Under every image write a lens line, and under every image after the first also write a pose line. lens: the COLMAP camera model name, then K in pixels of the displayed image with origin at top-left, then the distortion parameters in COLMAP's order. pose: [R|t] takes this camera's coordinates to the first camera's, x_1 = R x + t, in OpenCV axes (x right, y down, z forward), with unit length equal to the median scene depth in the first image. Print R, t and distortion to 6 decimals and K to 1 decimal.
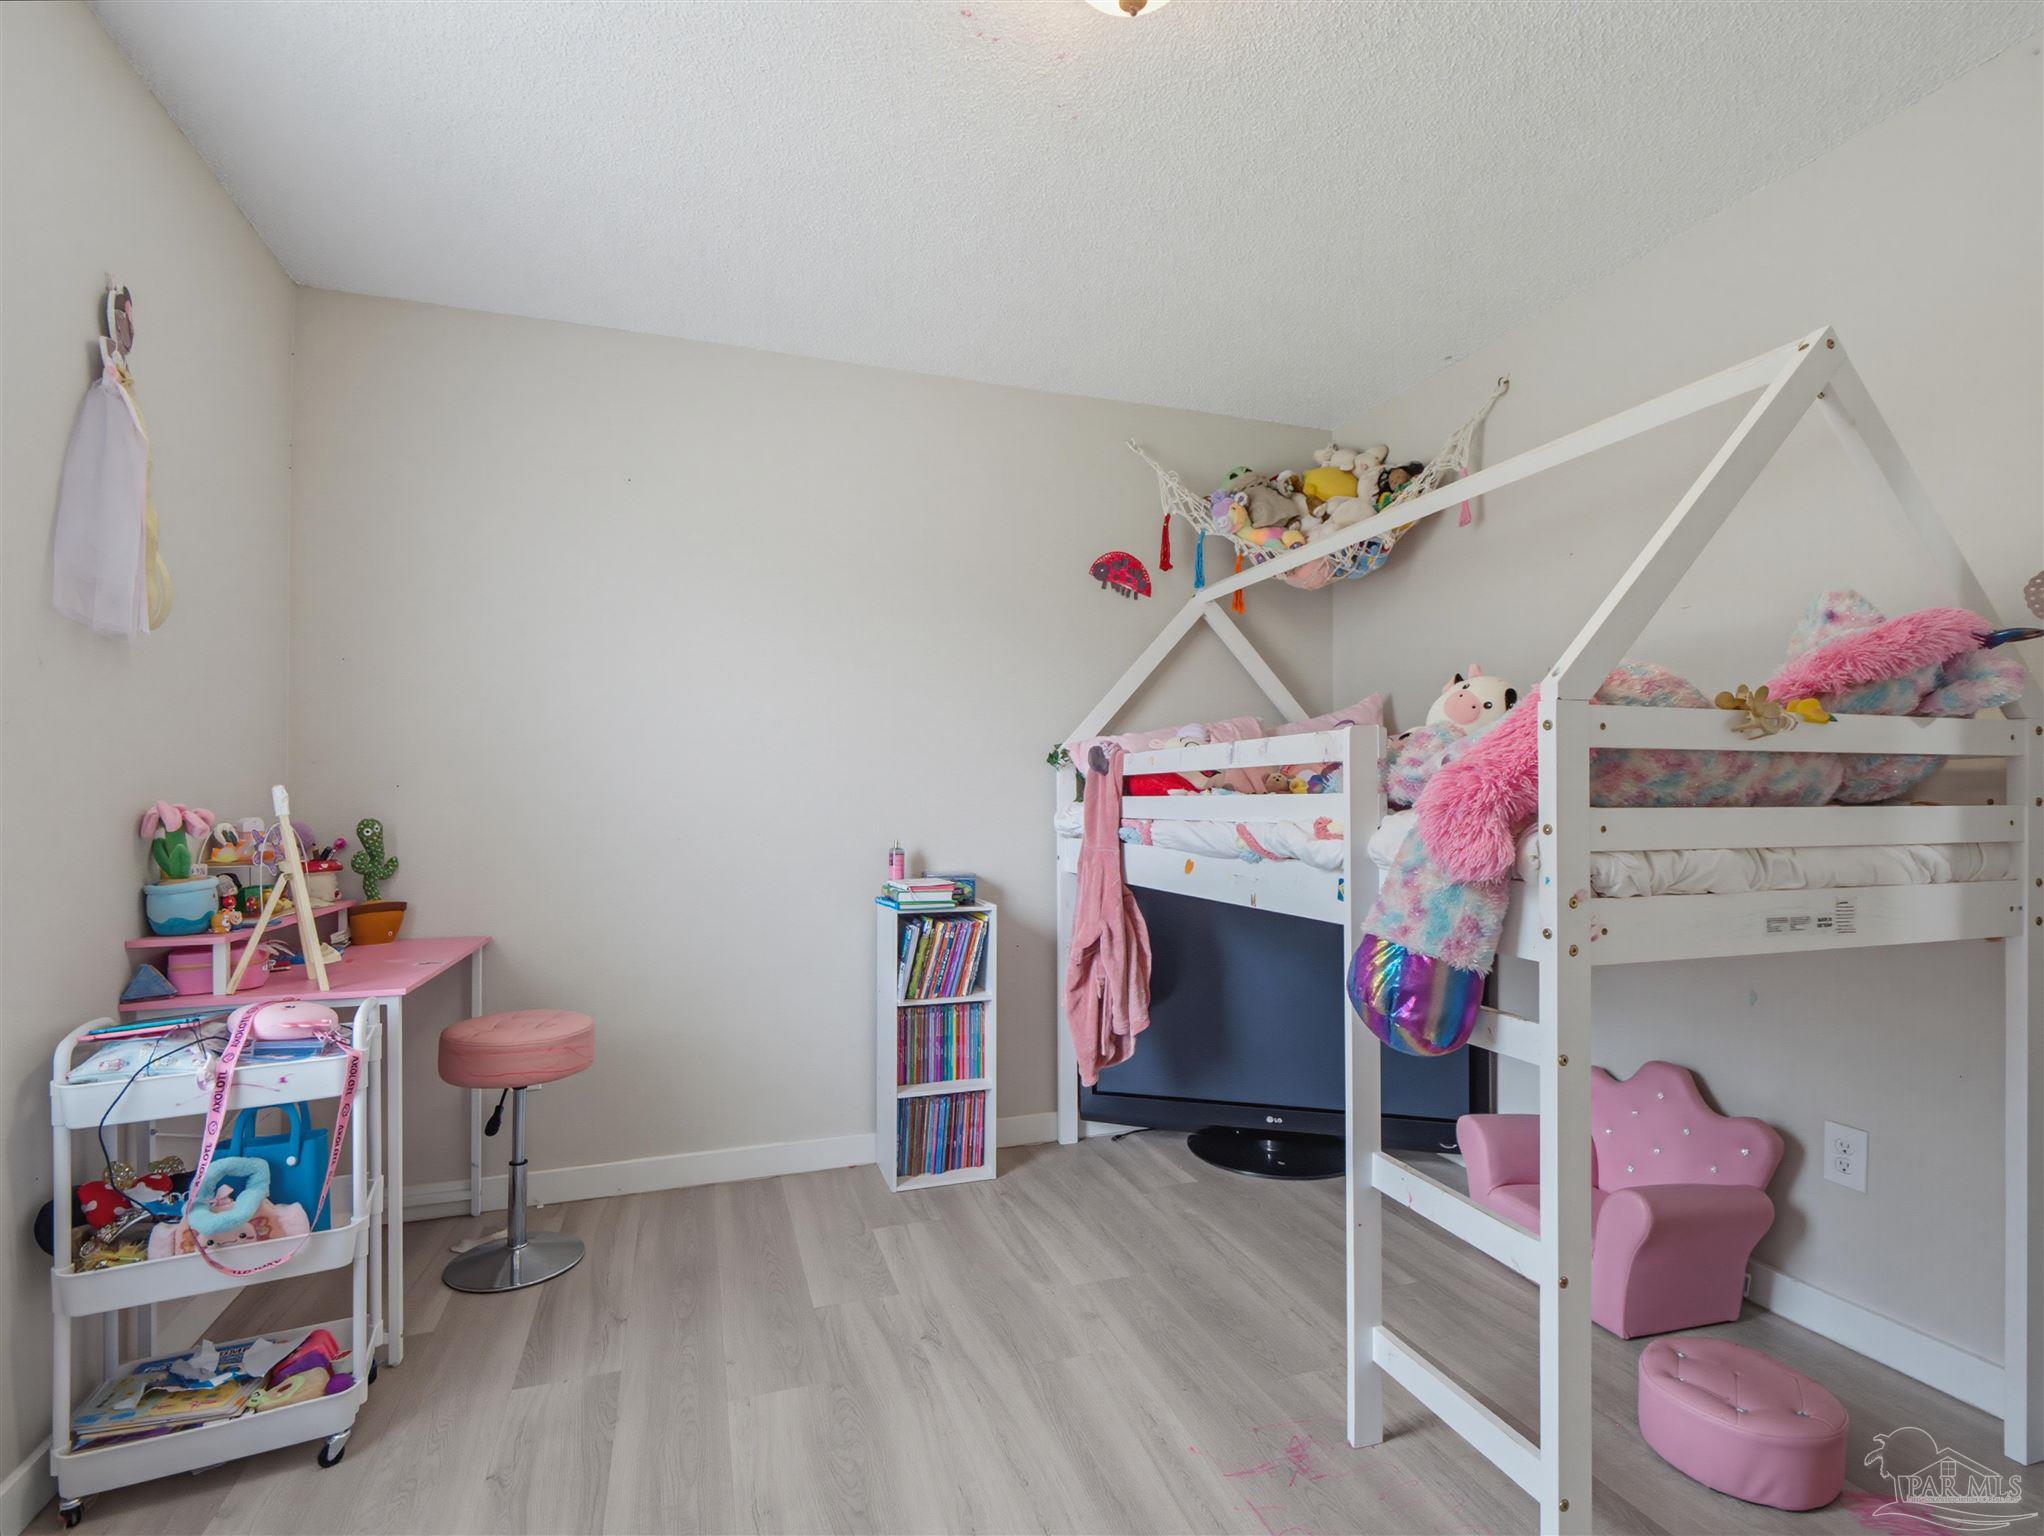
lens RADIAL K [[997.8, 0, 1028.0], [0, 997.8, 792.6], [0, 0, 1]] dist [-0.000352, -0.000451]
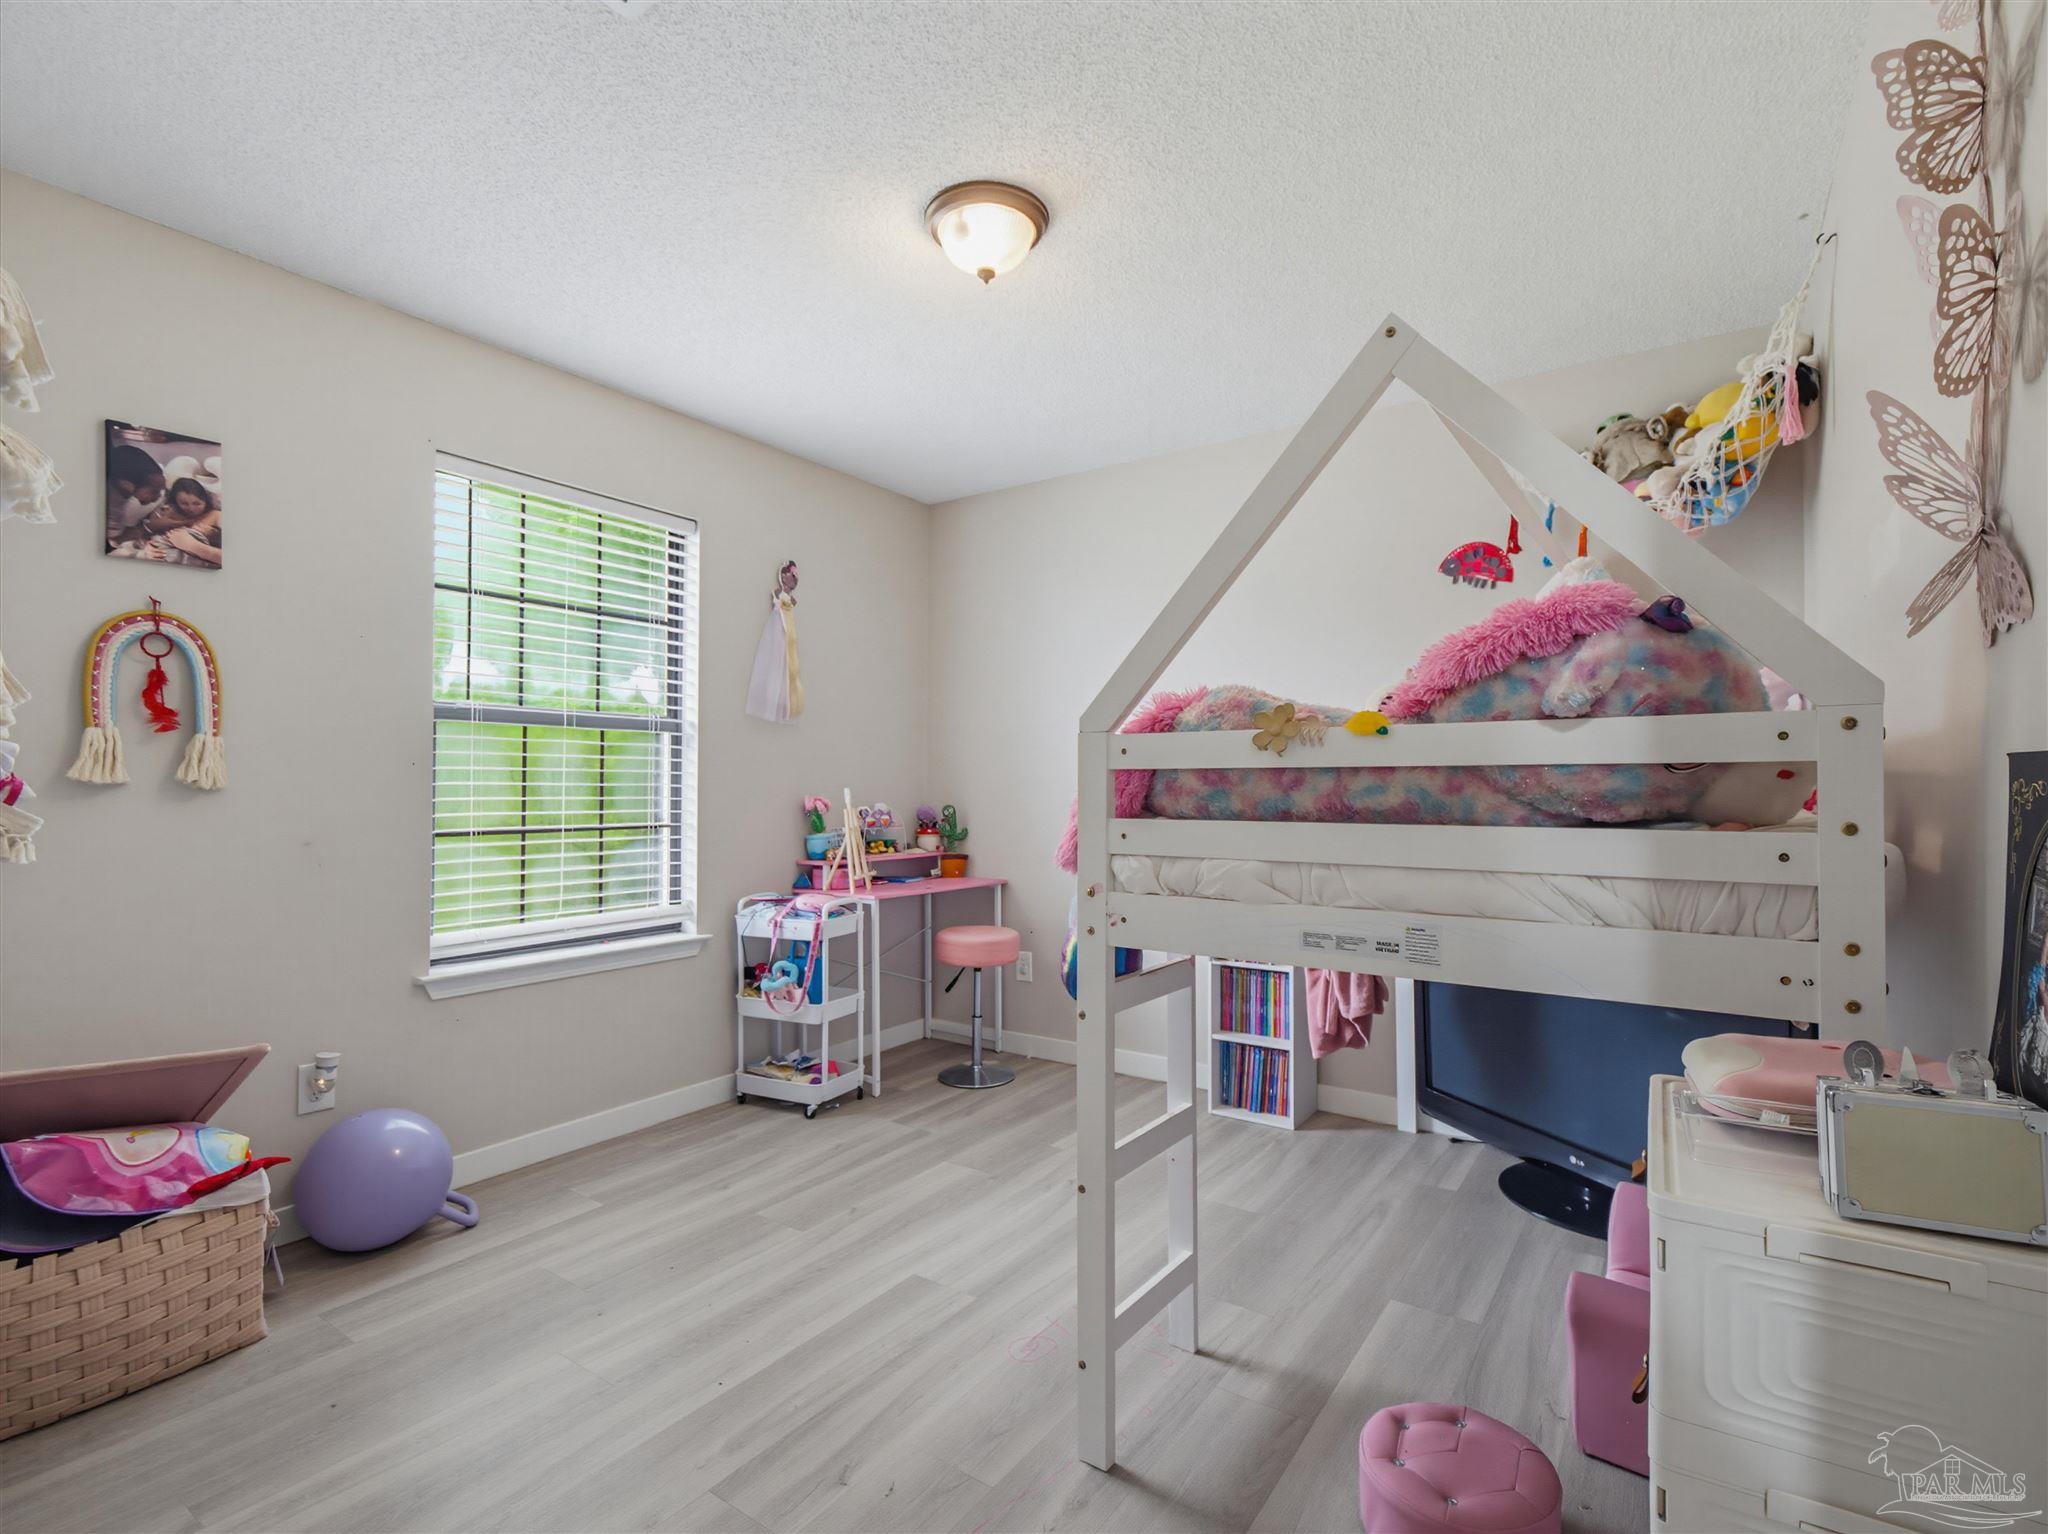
lens RADIAL K [[982.3, 0, 1018.5], [0, 982.3, 768.7], [0, 0, 1]] dist [-0.000713, -0.000434]
pose [[0.584913, -0.011695, -0.811011, 1.048983], [0.006522, 0.999932, -0.009716, -0.024873], [0.811069, 0.000394, 0.584950, 0.135827]]
